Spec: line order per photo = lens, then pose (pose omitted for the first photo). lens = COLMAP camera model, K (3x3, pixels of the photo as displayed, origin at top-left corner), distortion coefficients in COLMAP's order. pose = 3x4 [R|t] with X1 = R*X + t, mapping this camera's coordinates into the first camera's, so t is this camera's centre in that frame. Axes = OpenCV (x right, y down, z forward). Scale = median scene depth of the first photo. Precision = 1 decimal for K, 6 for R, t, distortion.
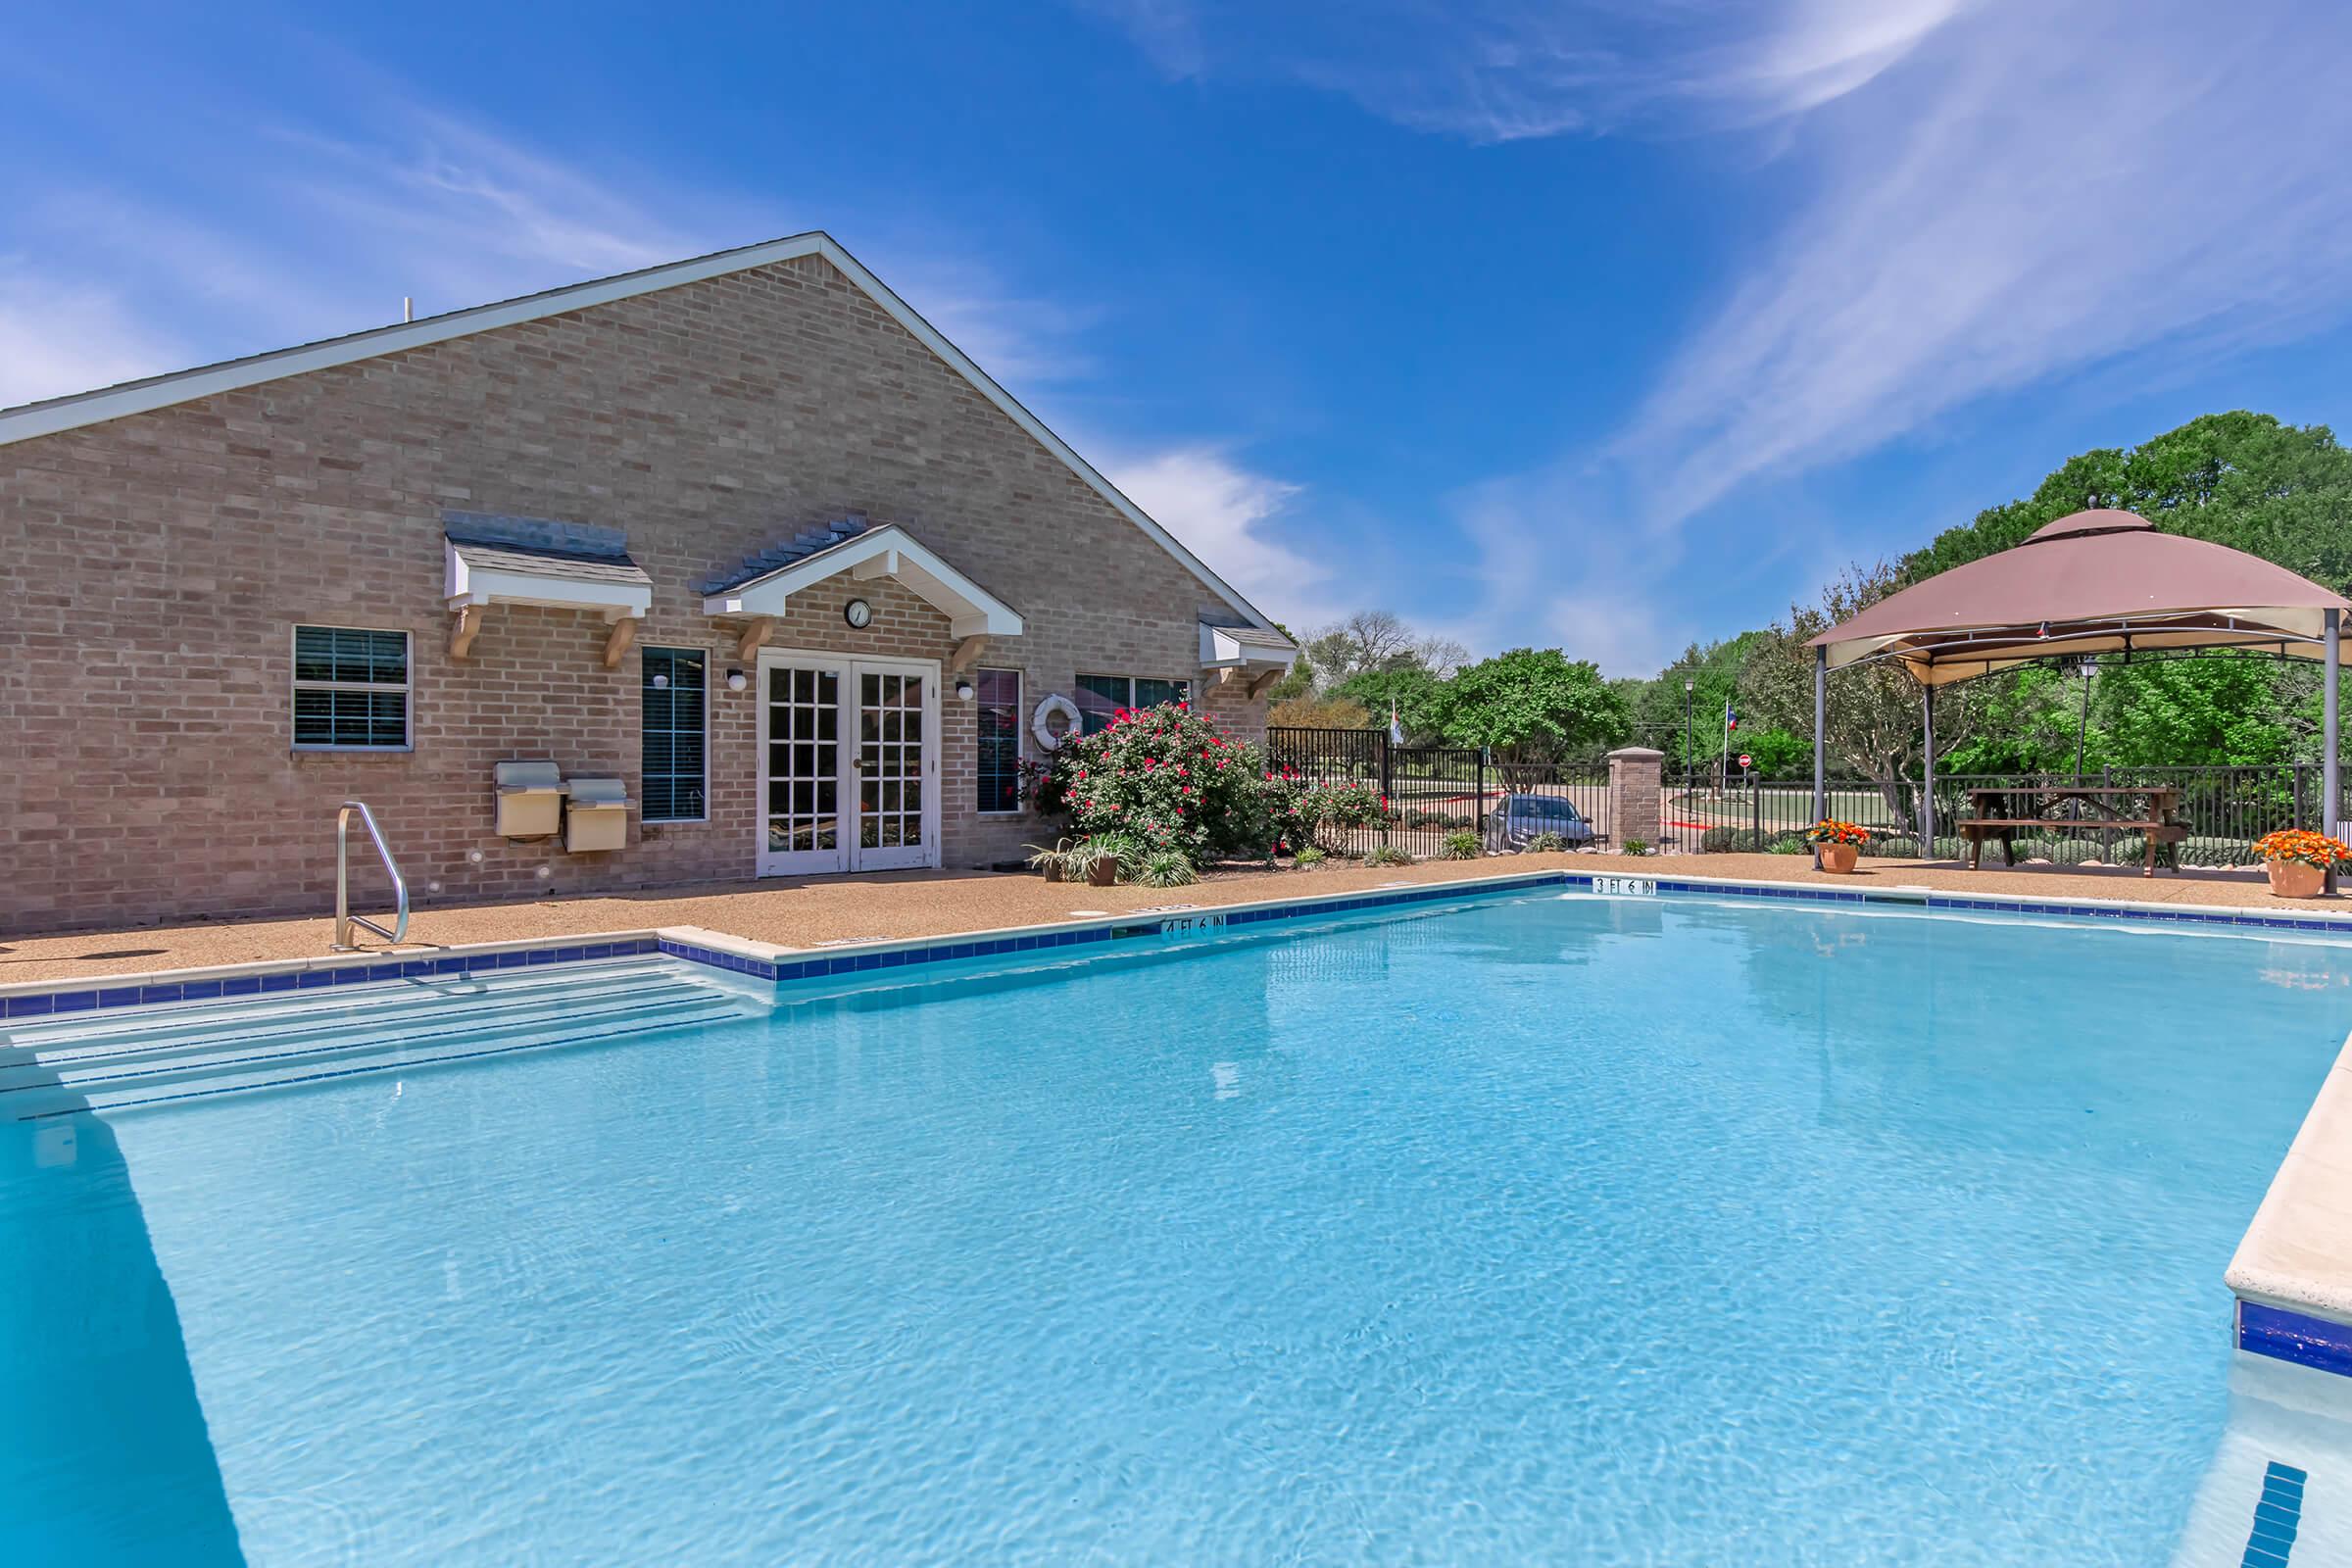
lens RADIAL K [[1233.0, 0, 1186.9], [0, 1233.0, 788.2], [0, 0, 1]] dist [-0.000455, -0.000606]
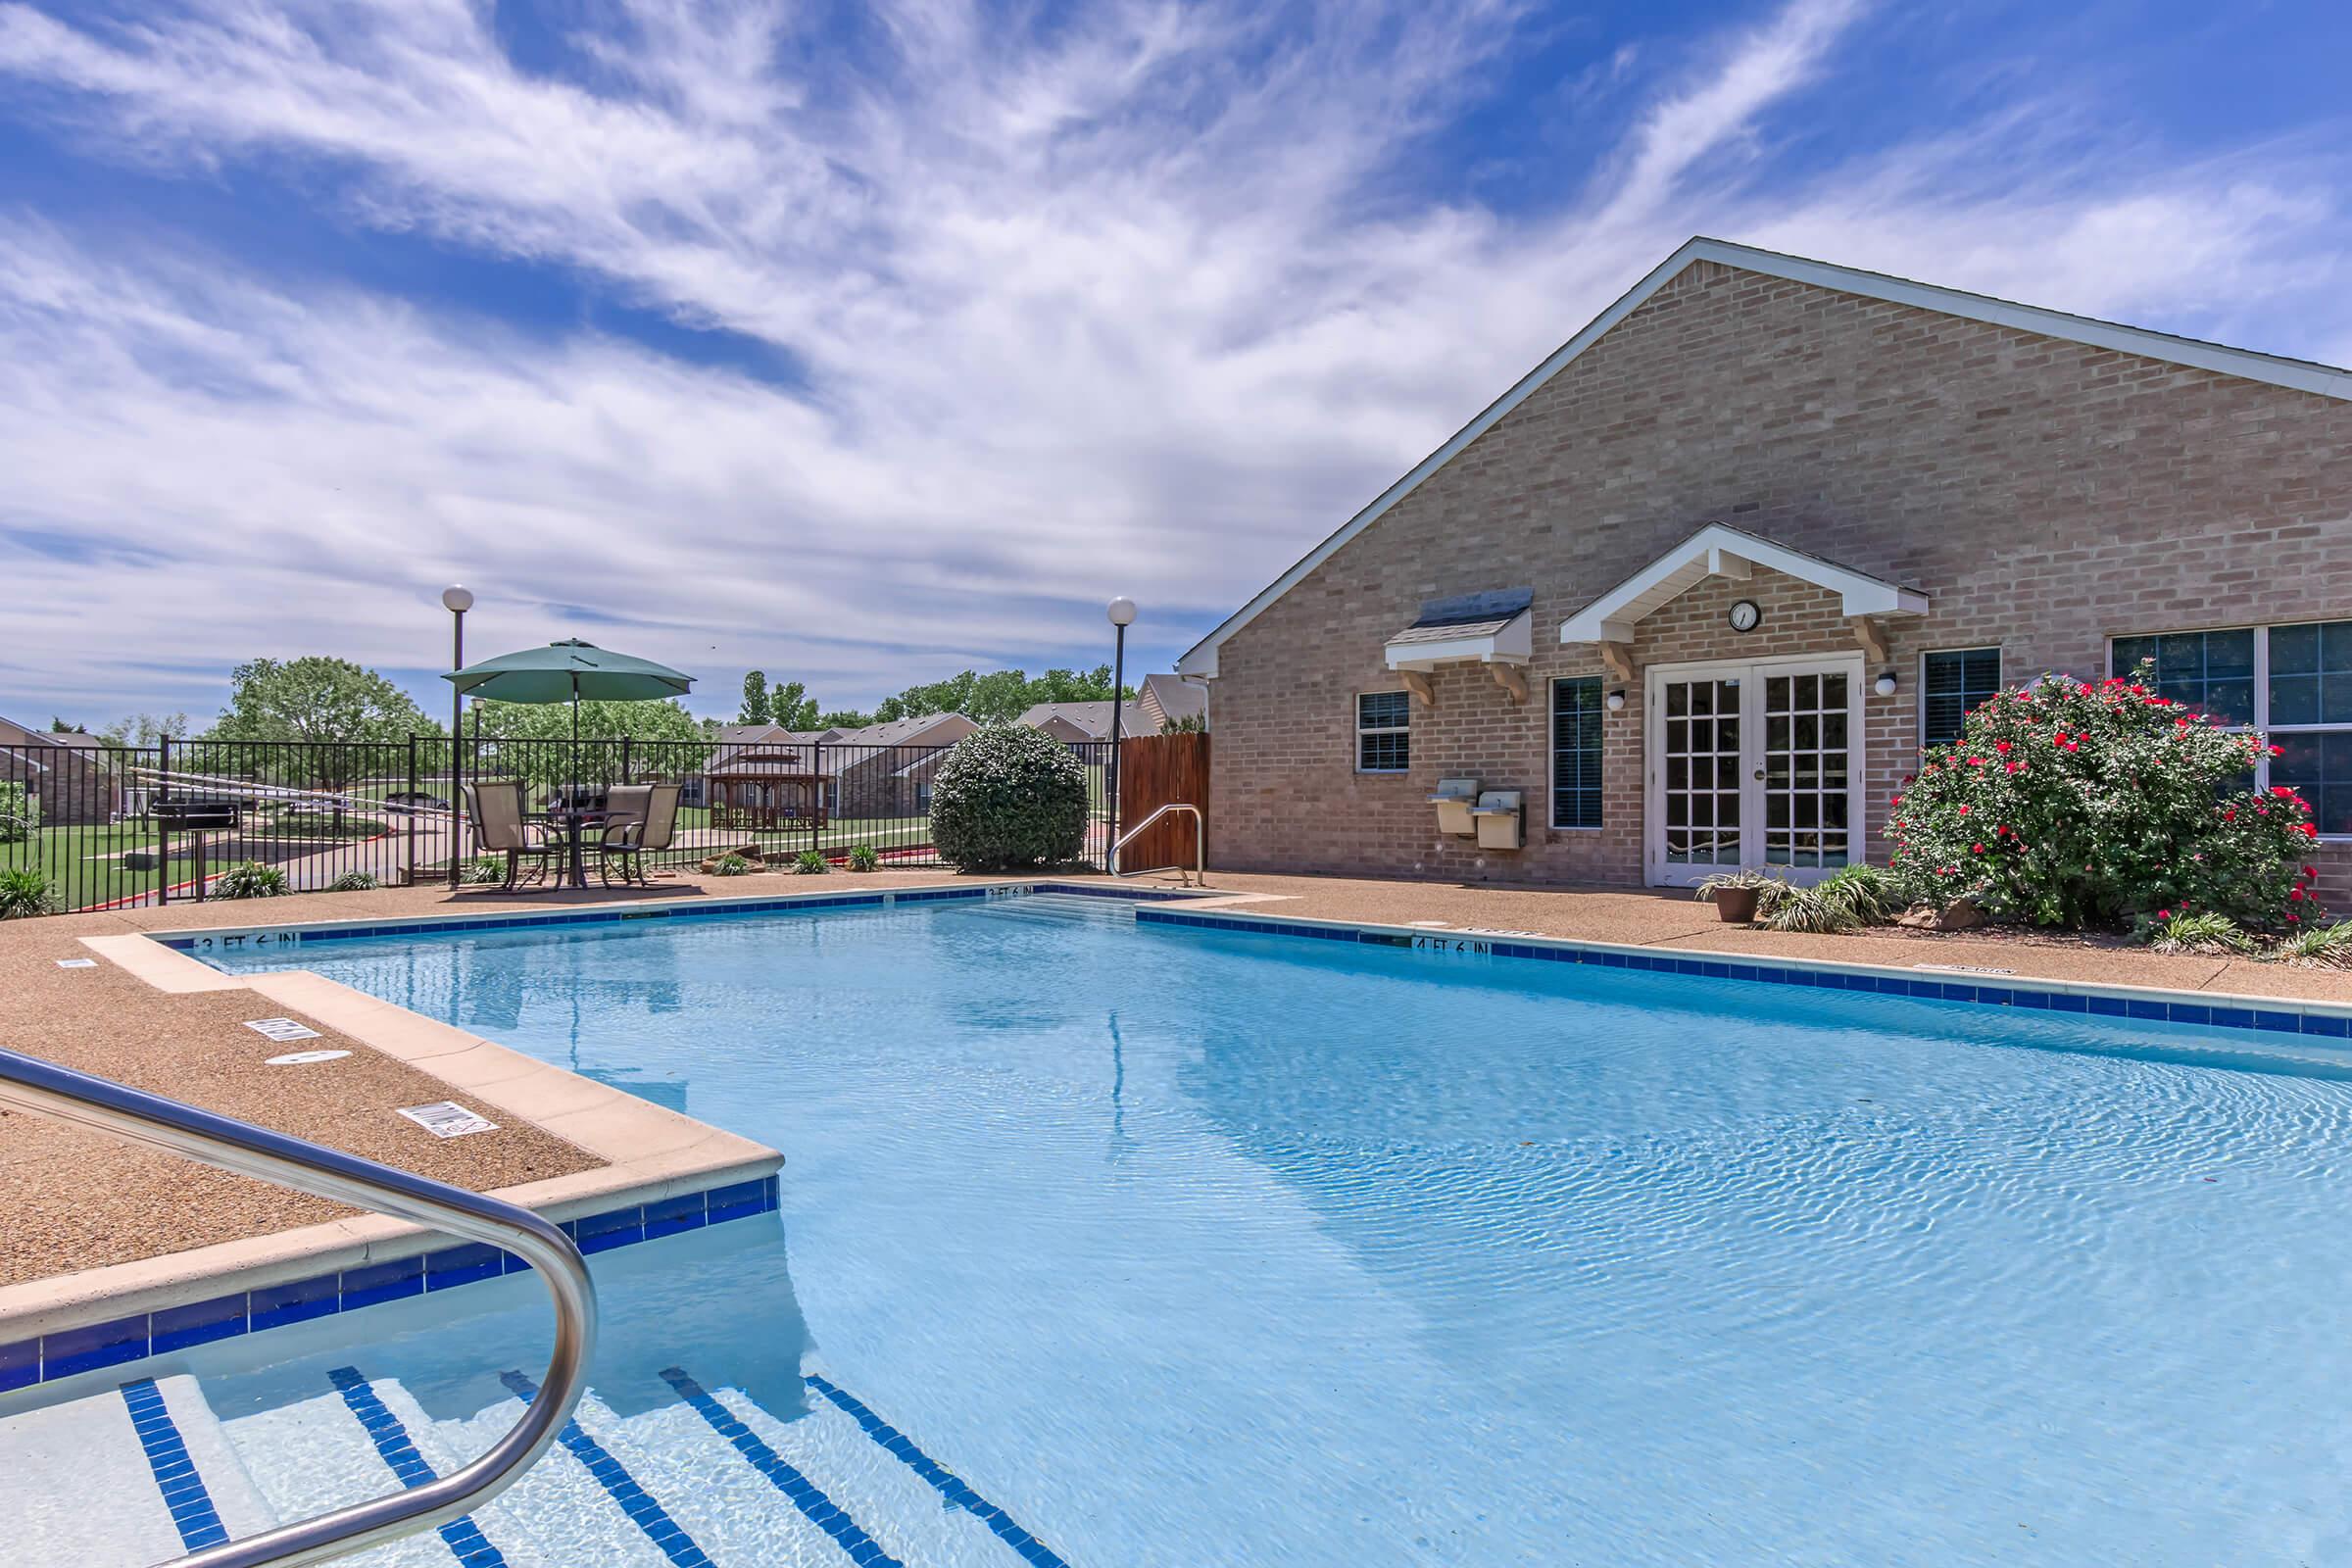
lens RADIAL K [[1382.9, 0, 1175.4], [0, 1382.9, 798.1], [0, 0, 1]] dist [0.004734, 0.000878]
pose [[0.007165, 0.009949, -0.999925, 0.843691], [-0.003441, 0.999945, 0.009925, -0.012421], [0.999968, 0.003369, 0.007199, 0.598454]]
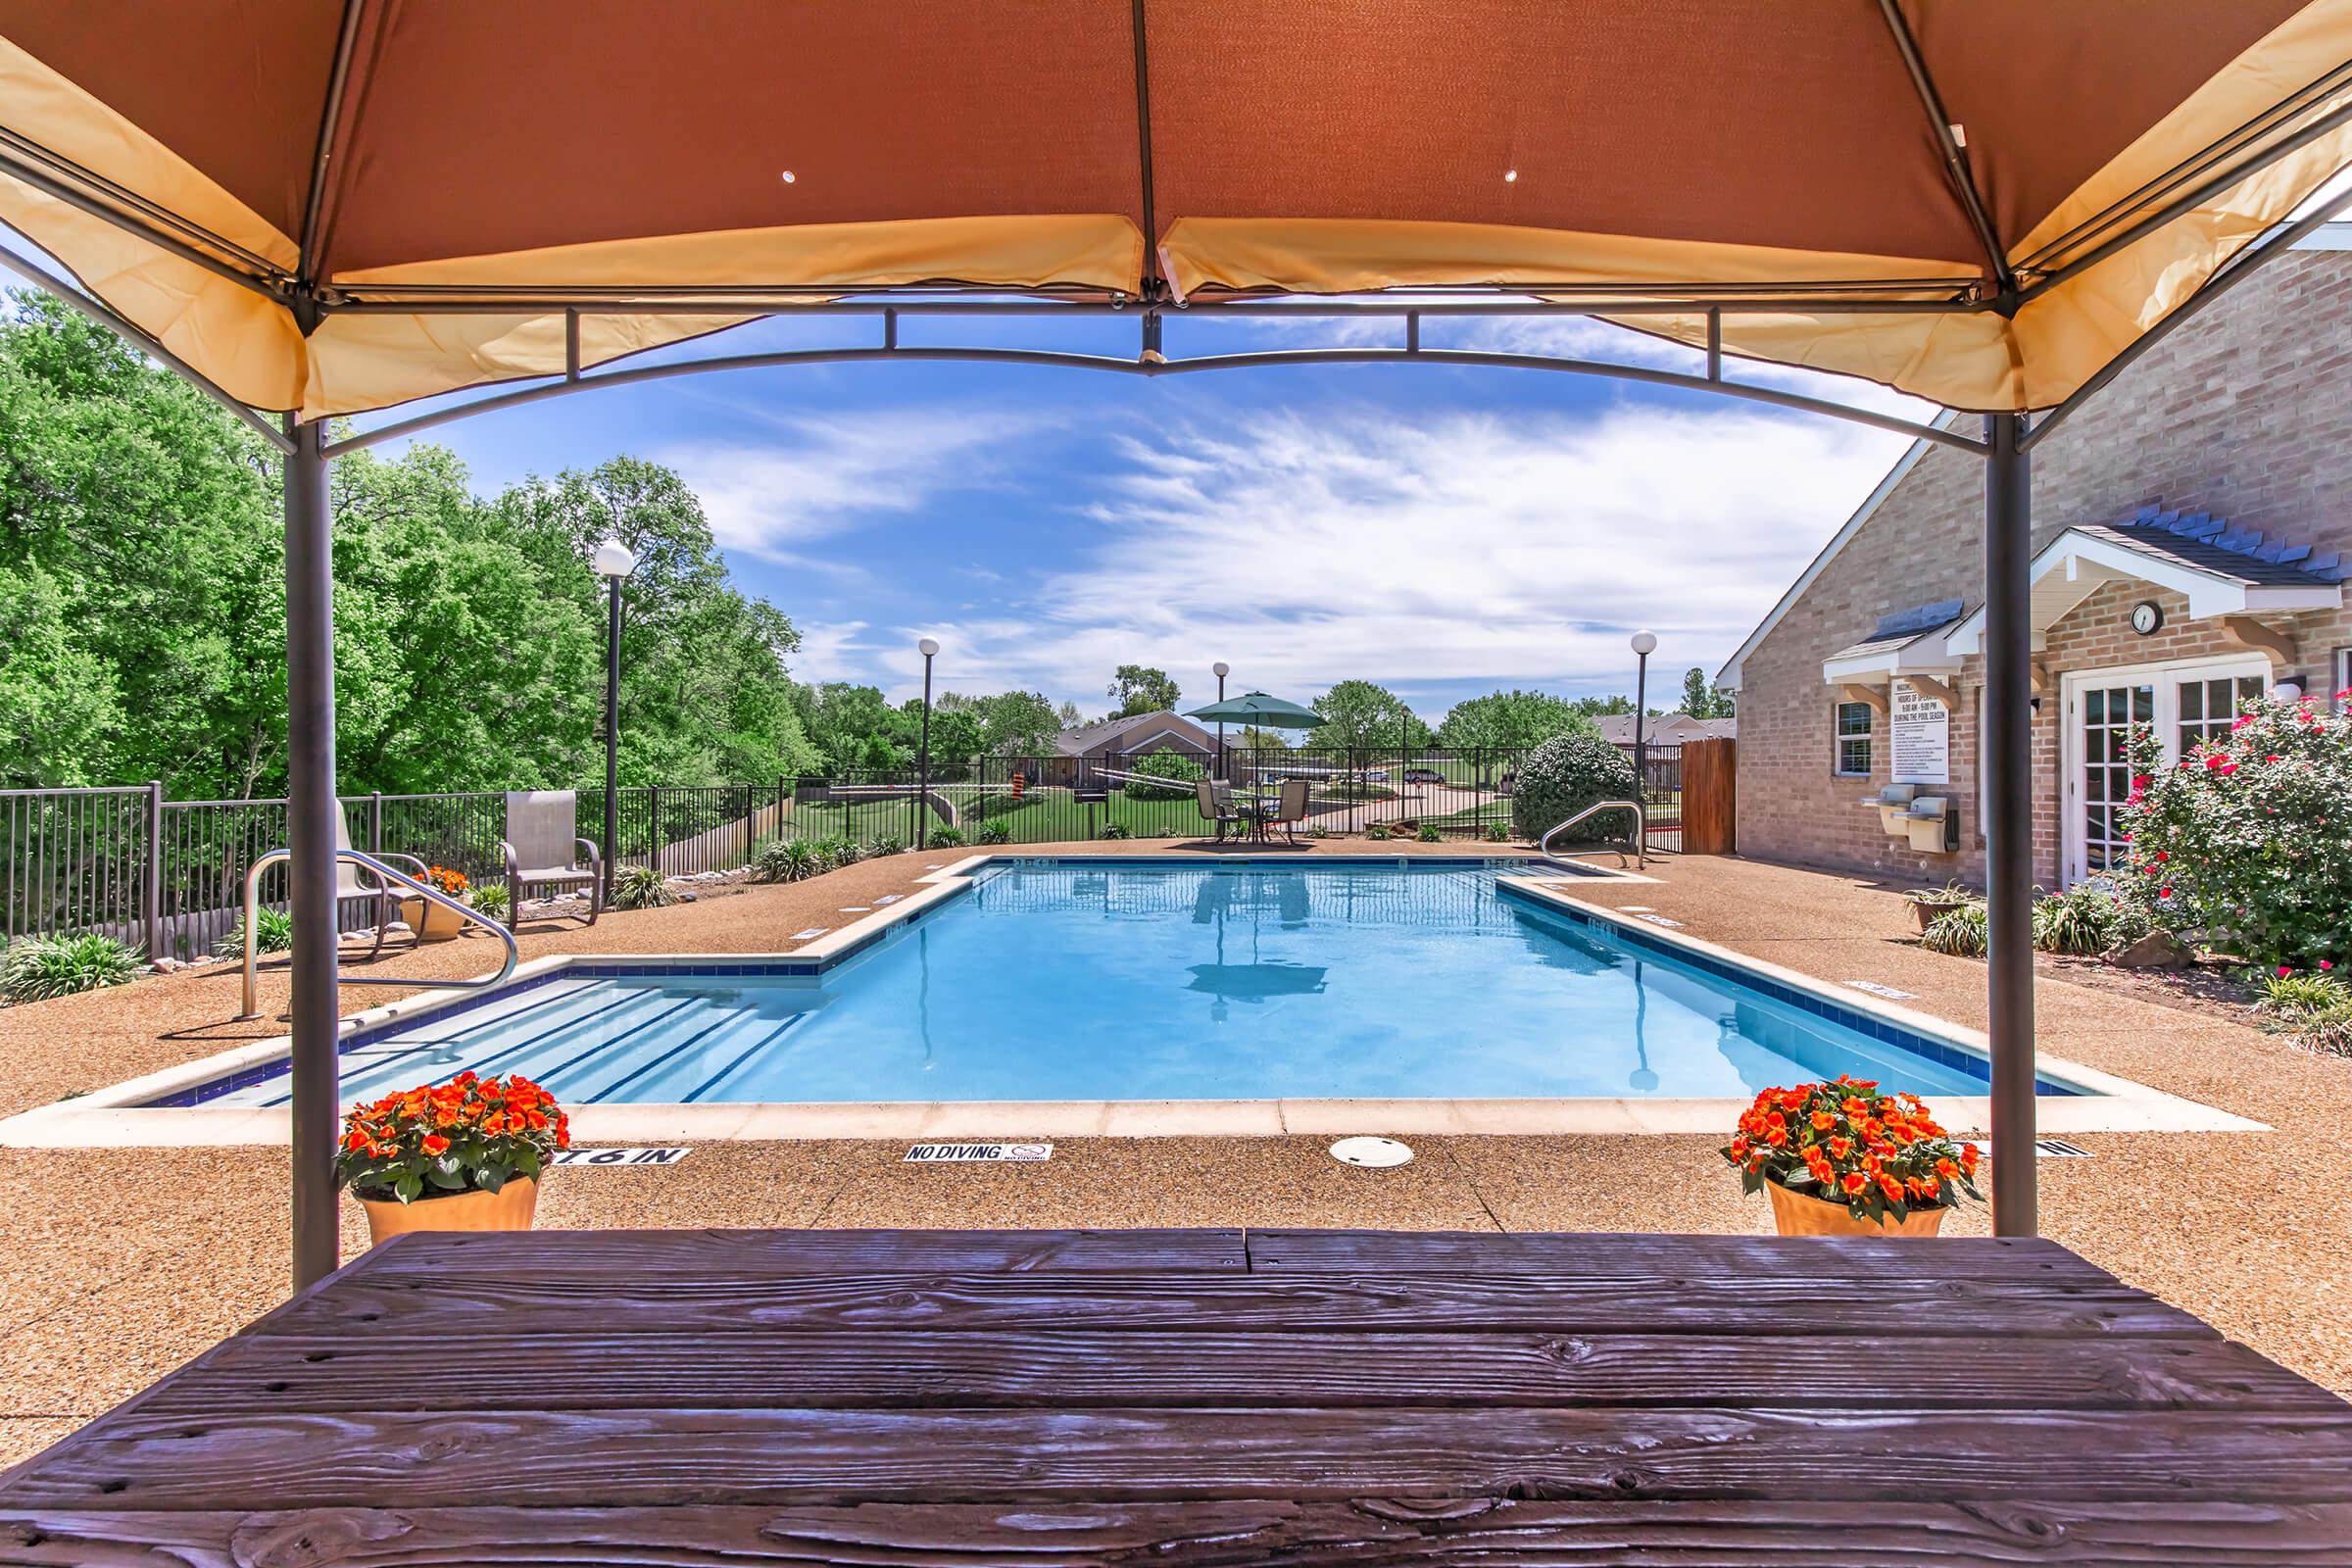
lens RADIAL K [[1092.0, 0, 1196.8], [0, 1092.0, 769.8], [0, 0, 1]] dist [-0.000543, 0.001358]
pose [[-0.687135, 0.008717, -0.726478, 0.818260], [0.000116, 0.999929, 0.011888, -0.046037], [0.726530, 0.008084, -0.687087, 1.118545]]
